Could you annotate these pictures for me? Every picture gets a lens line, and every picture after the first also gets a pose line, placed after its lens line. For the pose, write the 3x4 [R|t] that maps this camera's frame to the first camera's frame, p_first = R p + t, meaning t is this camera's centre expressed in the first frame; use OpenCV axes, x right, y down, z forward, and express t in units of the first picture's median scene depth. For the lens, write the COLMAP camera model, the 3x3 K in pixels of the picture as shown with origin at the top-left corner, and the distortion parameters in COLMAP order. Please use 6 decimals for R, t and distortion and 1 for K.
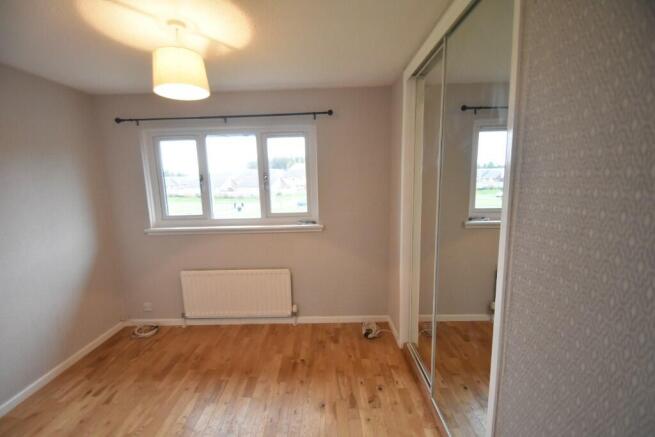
lens RADIAL K [[291.3, 0, 327.5], [0, 291.3, 218.5], [0, 0, 1]] dist [0.002188, 0.000001]
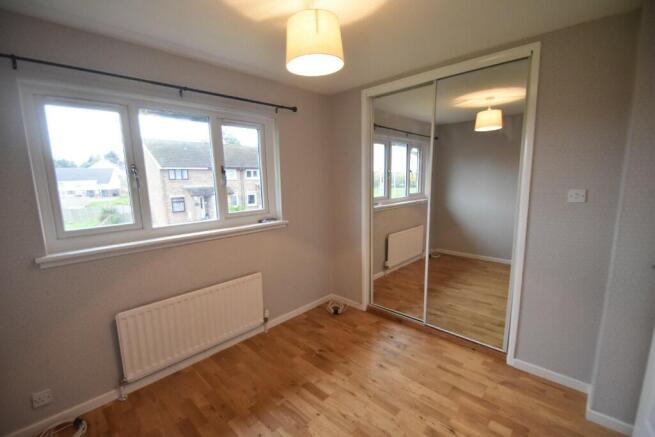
lens RADIAL K [[283.4, 0, 327.5], [0, 283.4, 218.5], [0, 0, 1]] dist [-0.002202, -0.000723]
pose [[0.692150, -0.092281, 0.715830, -0.613704], [0.104555, 0.994151, 0.027063, 0.004566], [-0.714140, 0.056112, 0.697750, 0.224229]]
